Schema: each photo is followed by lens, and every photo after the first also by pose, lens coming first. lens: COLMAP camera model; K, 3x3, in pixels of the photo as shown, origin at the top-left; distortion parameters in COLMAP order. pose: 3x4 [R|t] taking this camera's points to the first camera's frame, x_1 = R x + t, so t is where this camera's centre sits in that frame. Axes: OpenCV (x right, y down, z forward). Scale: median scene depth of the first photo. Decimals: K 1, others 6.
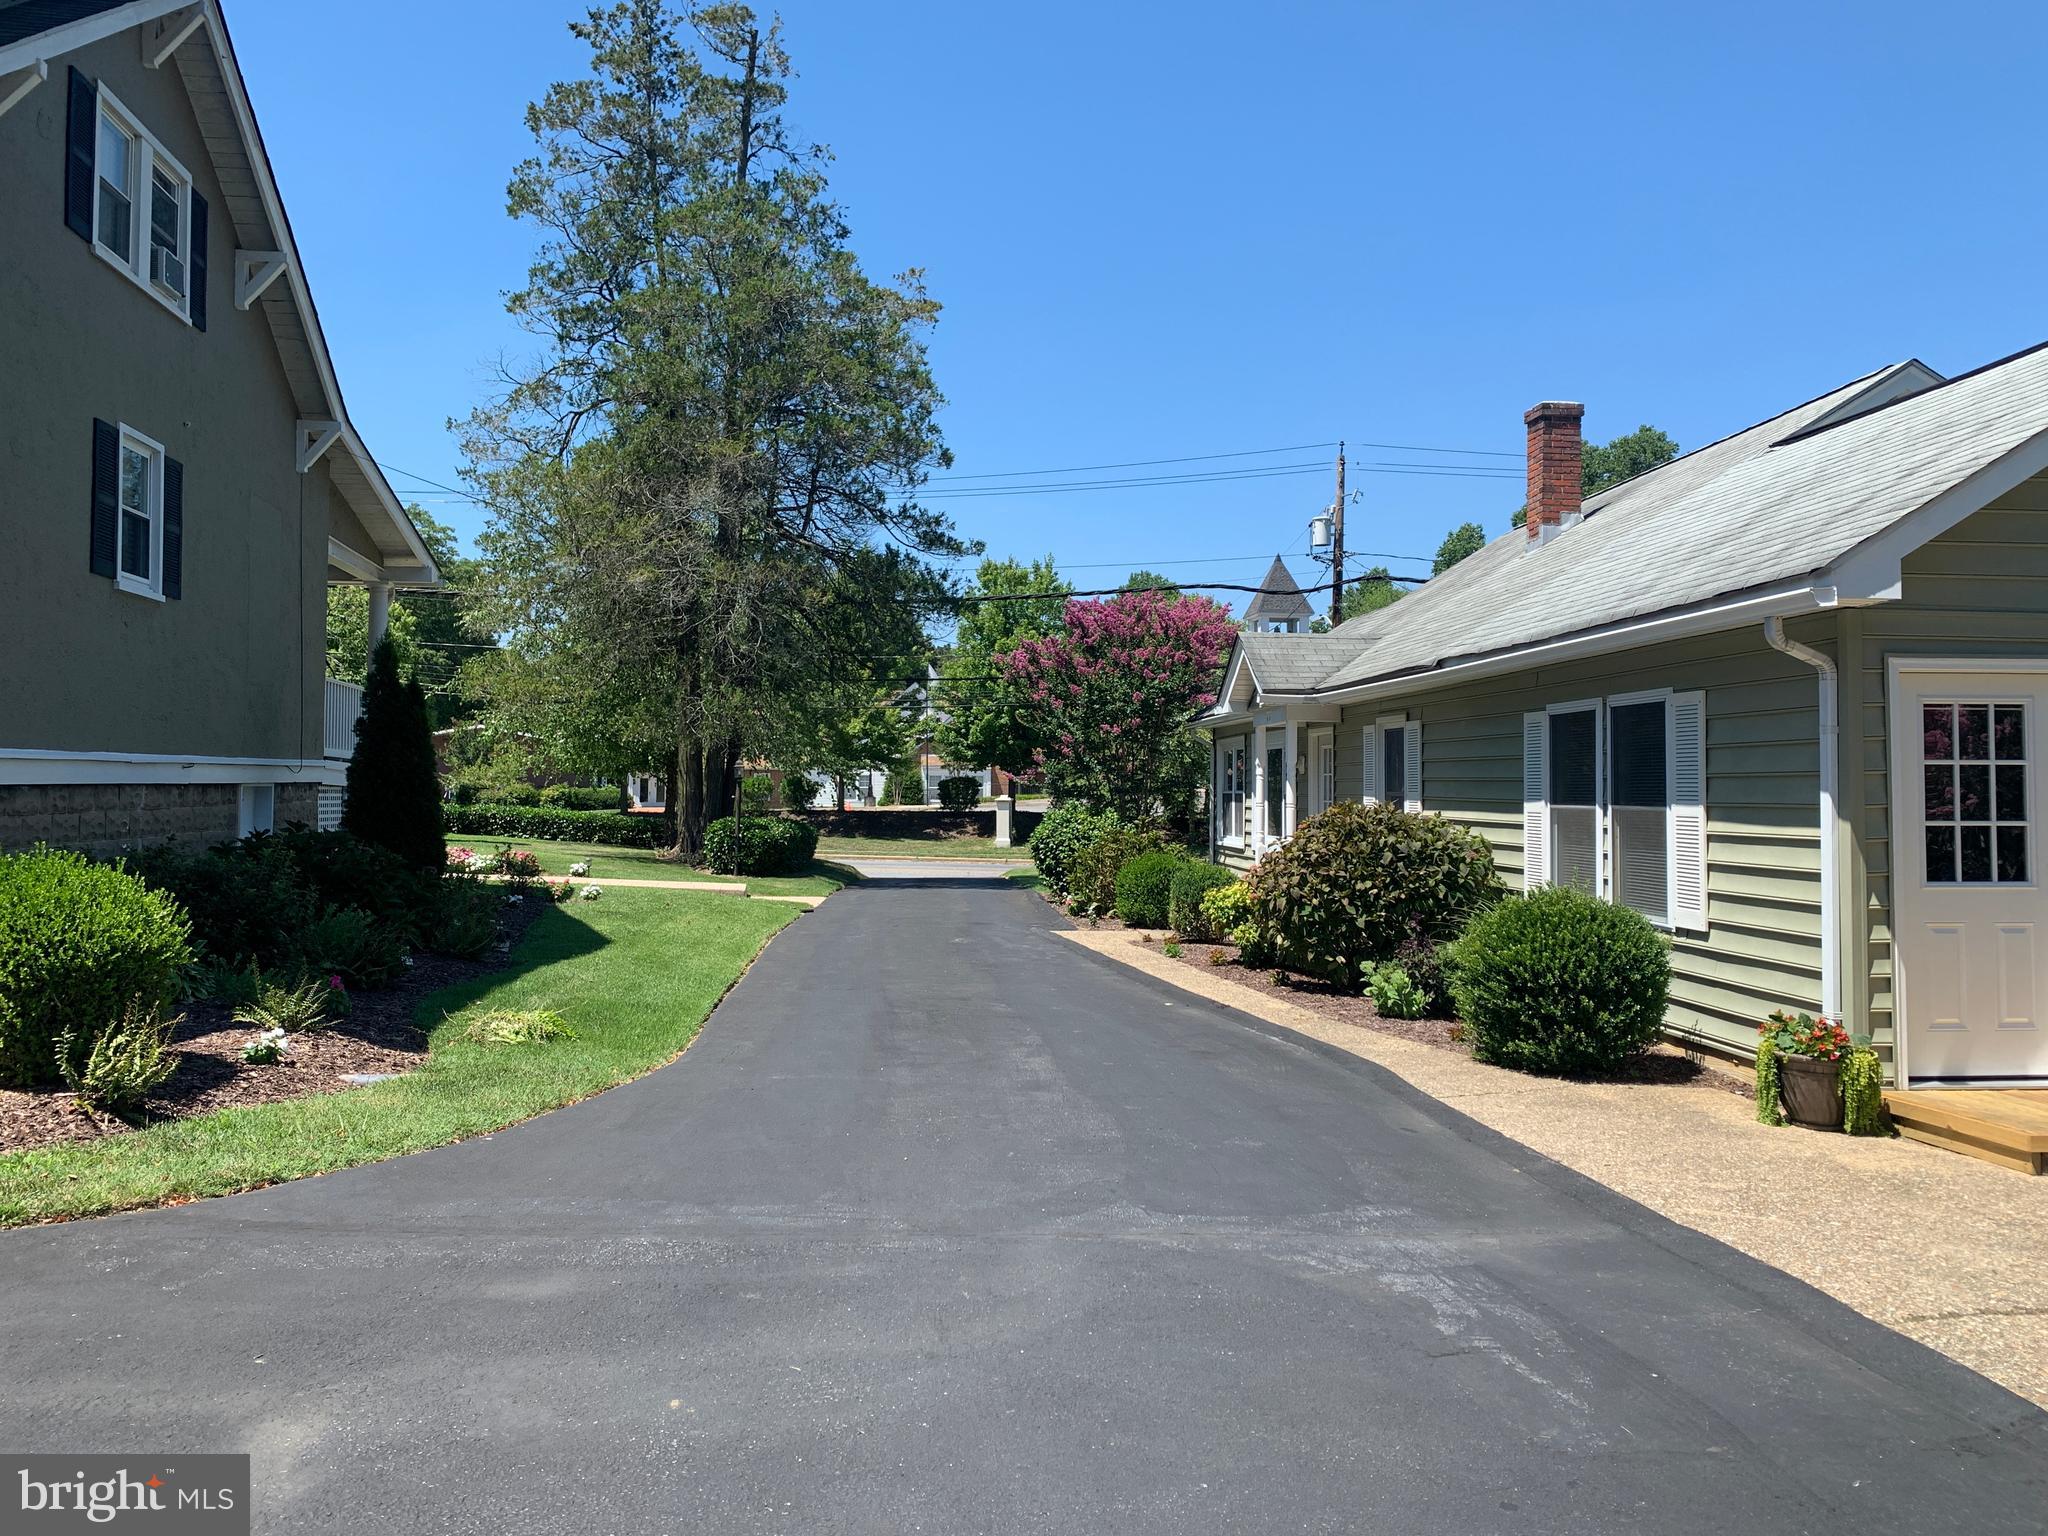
lens RADIAL K [[1548.6, 0, 1020.4], [0, 1548.6, 733.0], [0, 0, 1]] dist [0.017185, -0.003261]
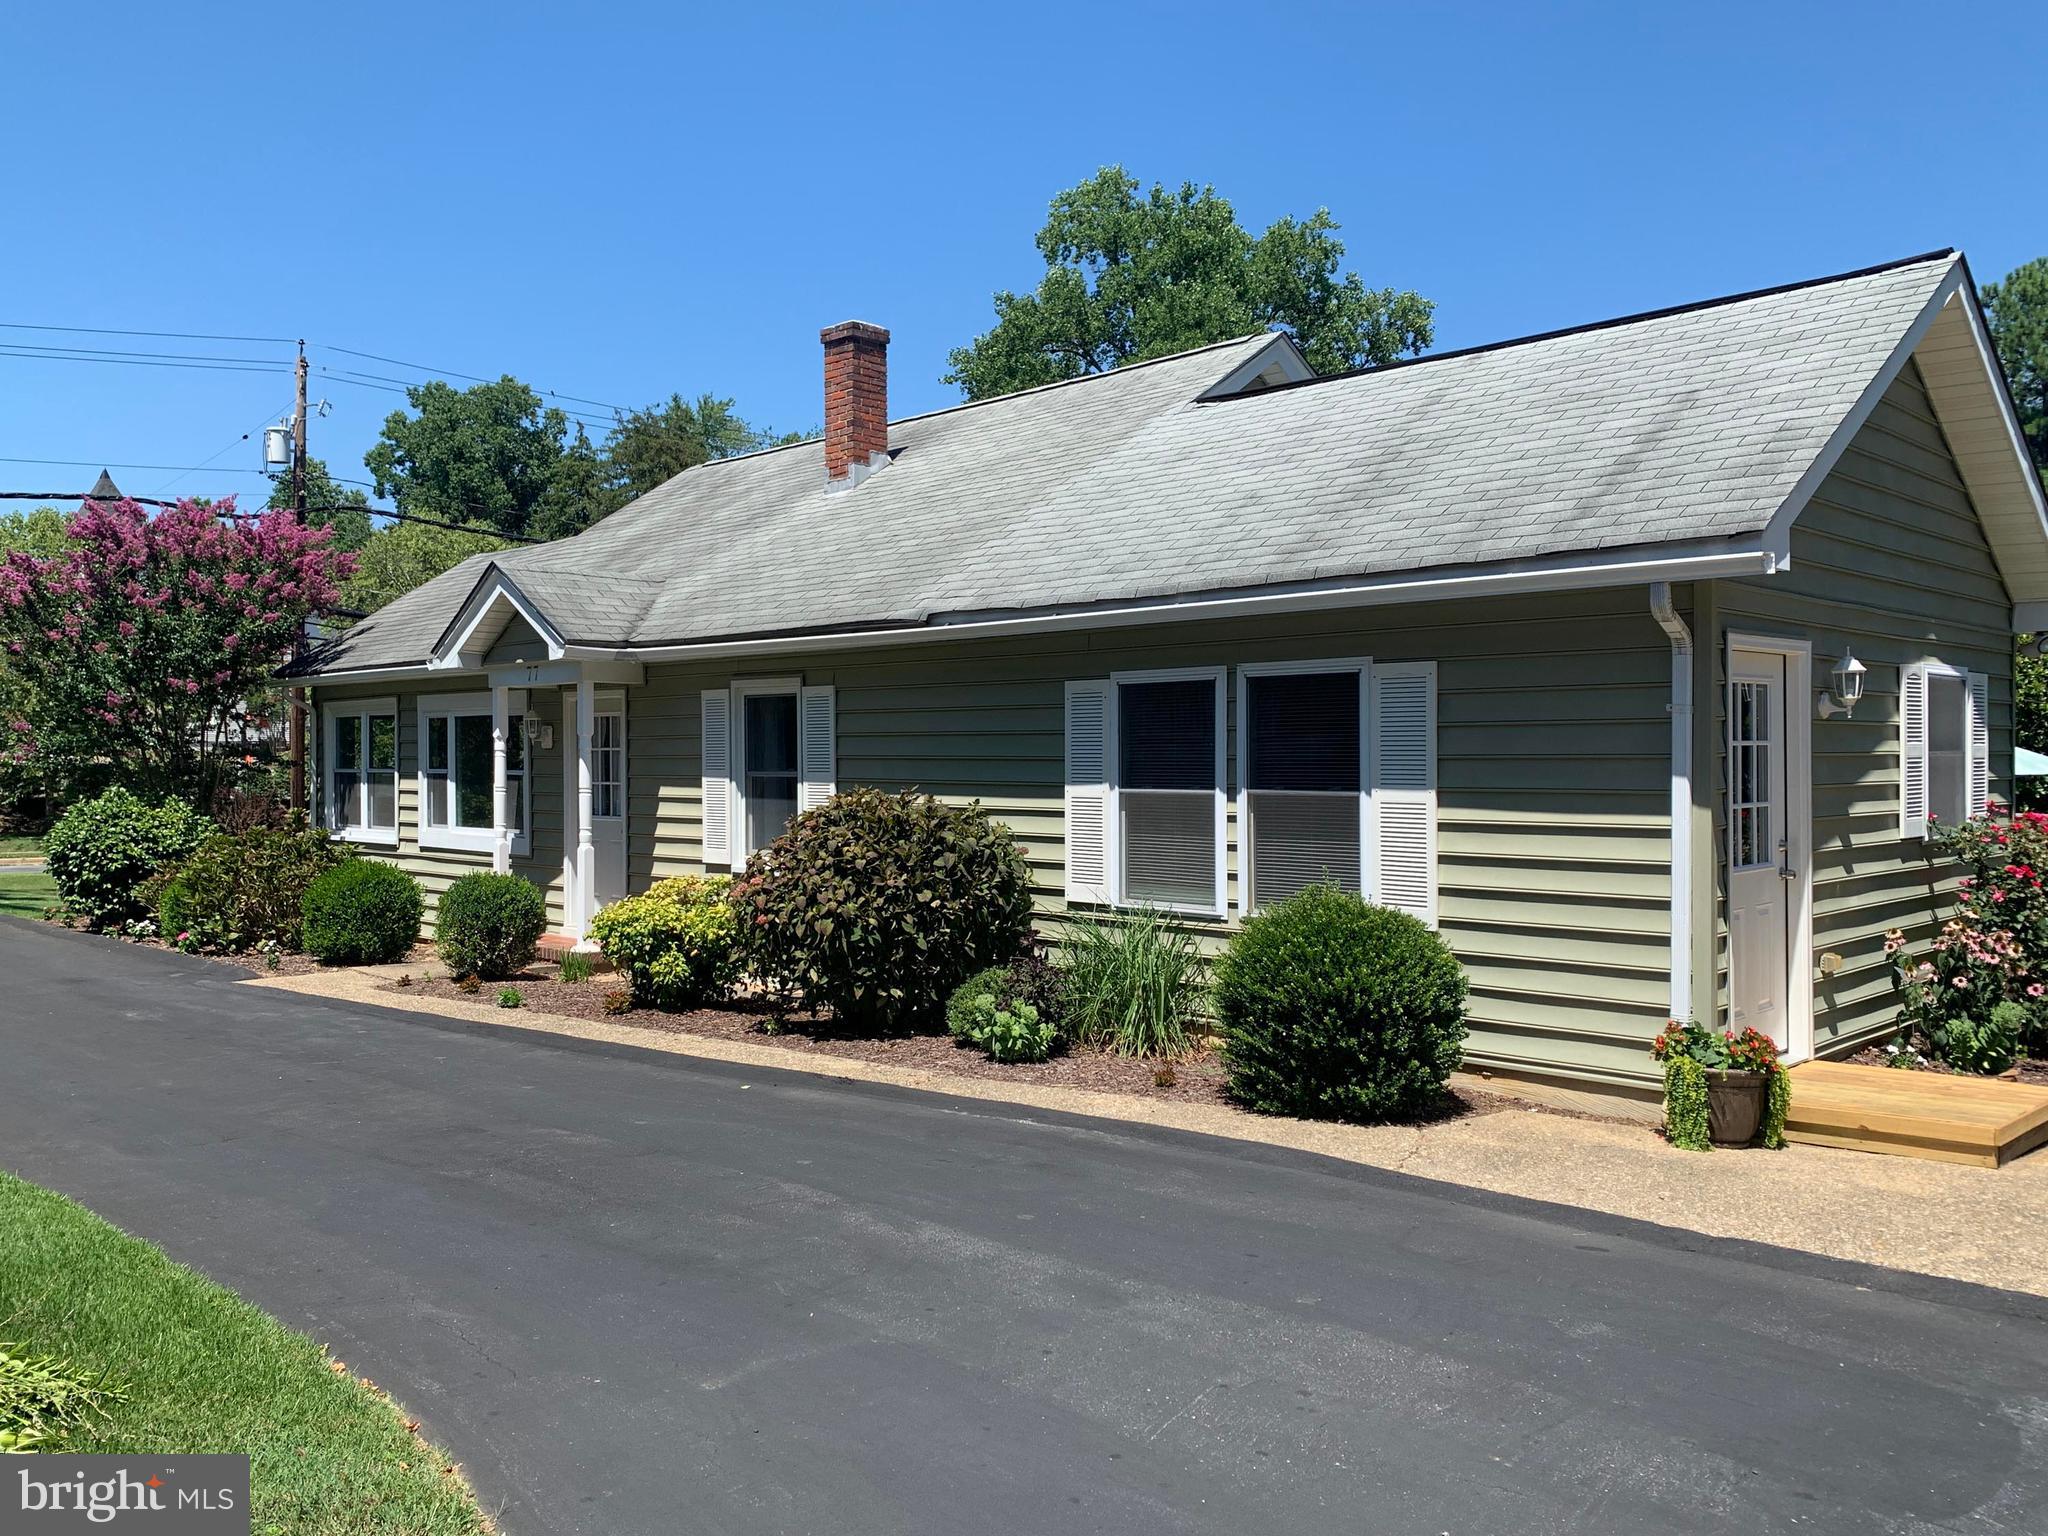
lens RADIAL K [[1608.6, 0, 1025.5], [0, 1608.6, 762.7], [0, 0, 1]] dist [0.119456, -0.179434]
pose [[0.768007, -0.016282, 0.640234, -0.265025], [-0.011191, 0.999183, 0.038836, -0.002169], [-0.640343, -0.036991, 0.767198, 0.342871]]
